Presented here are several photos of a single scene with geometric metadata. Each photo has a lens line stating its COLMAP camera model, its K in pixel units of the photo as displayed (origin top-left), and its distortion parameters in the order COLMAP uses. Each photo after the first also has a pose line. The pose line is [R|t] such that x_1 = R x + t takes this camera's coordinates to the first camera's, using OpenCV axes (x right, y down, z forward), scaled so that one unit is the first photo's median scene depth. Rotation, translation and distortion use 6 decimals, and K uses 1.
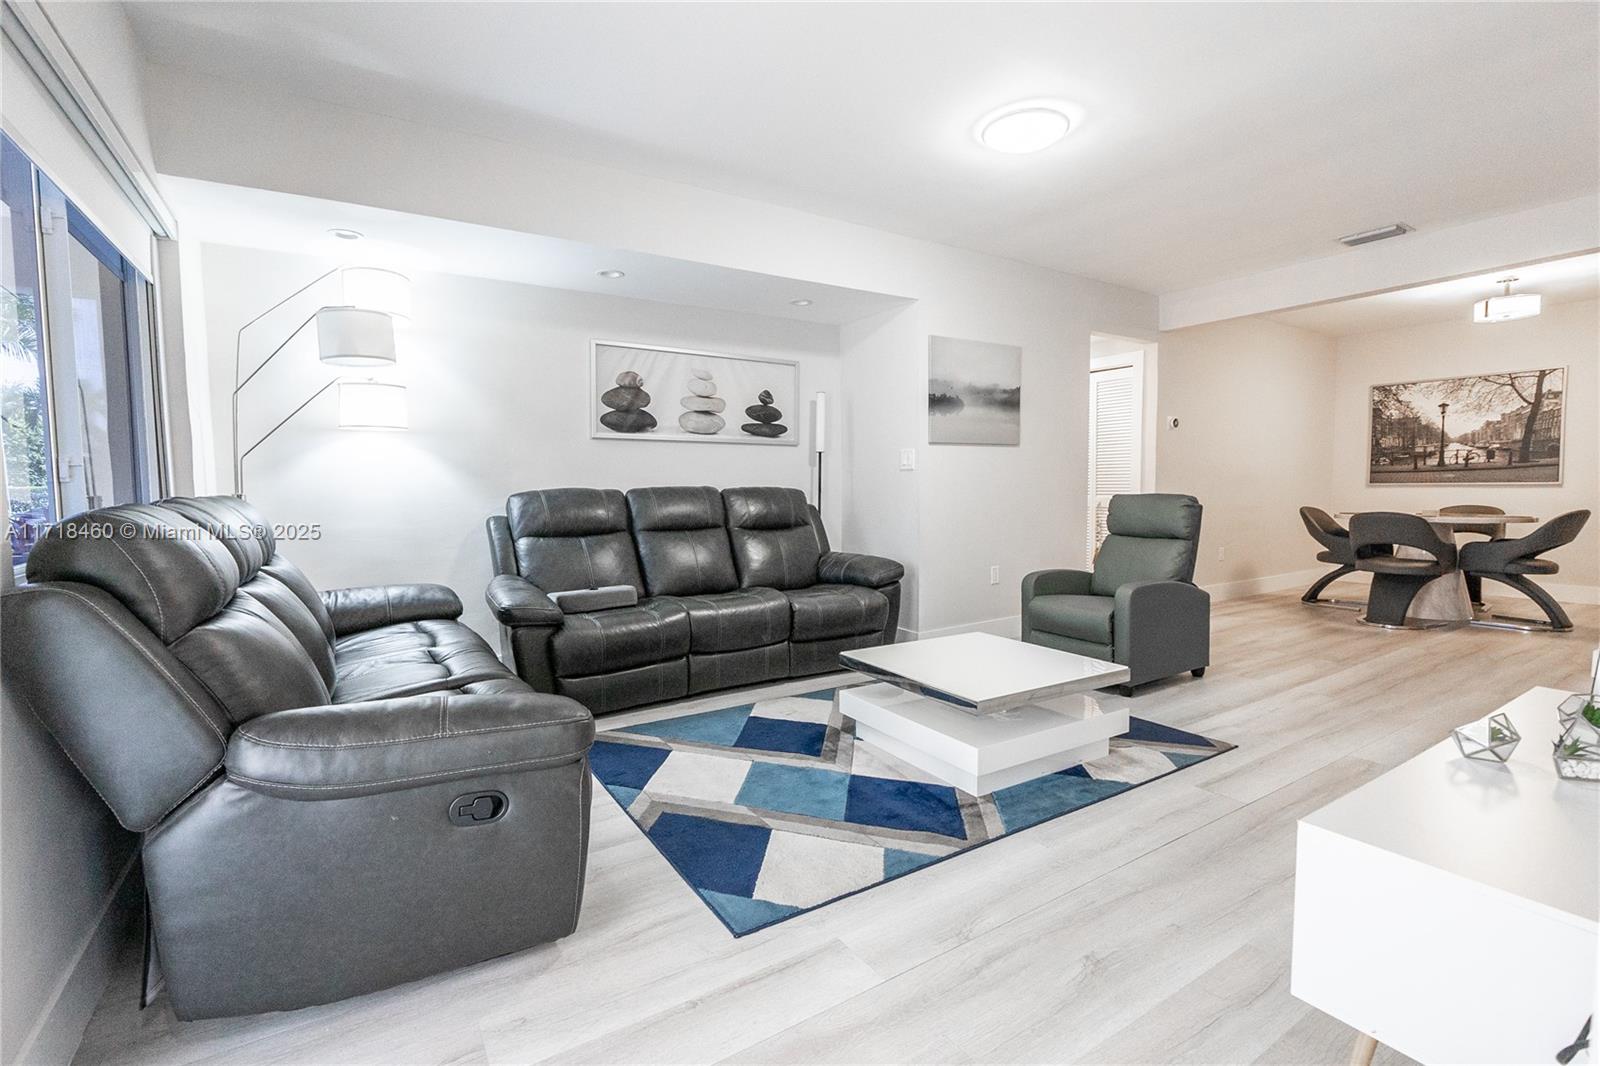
lens RADIAL K [[718.6, 0, 803.7], [0, 718.6, 529.7], [0, 0, 1]] dist [-0.007621, -0.000185]
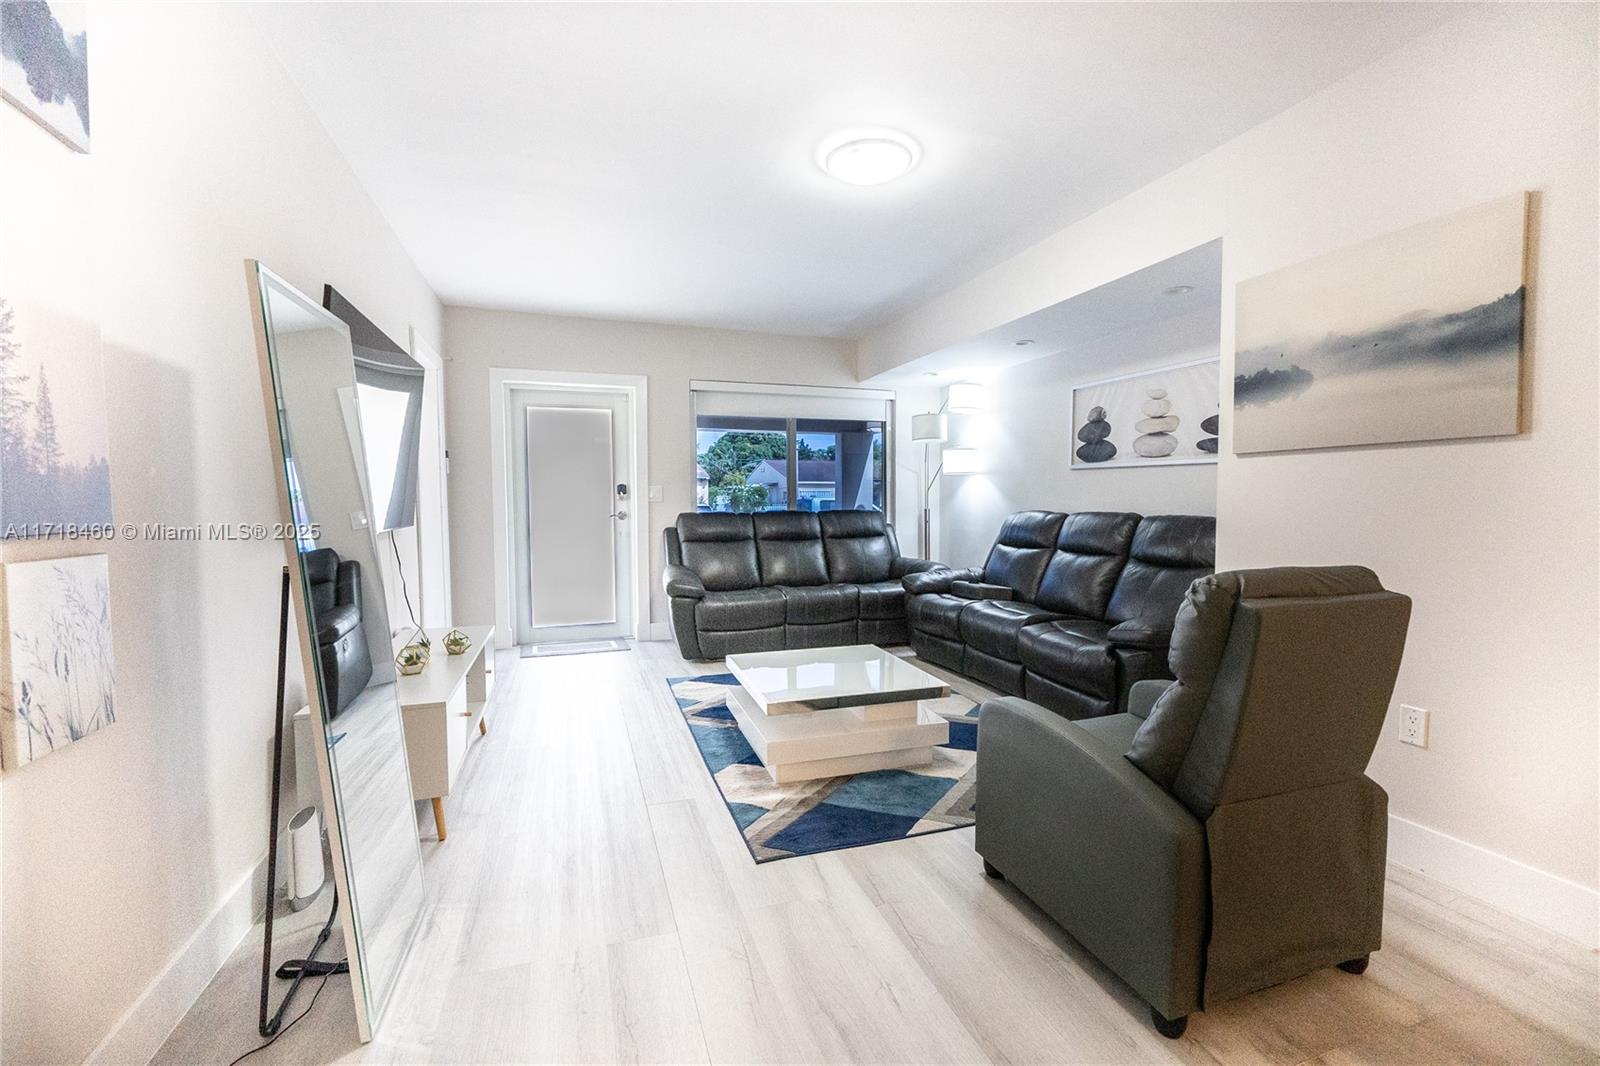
lens RADIAL K [[664.0, 0, 797.2], [0, 664.0, 530.6], [0, 0, 1]] dist [-0.009455, 0.000260]
pose [[-0.233860, 0.056202, -0.970645, 0.570991], [-0.061092, 0.995506, 0.072361, -0.050529], [0.970349, 0.076221, -0.229375, 0.527983]]
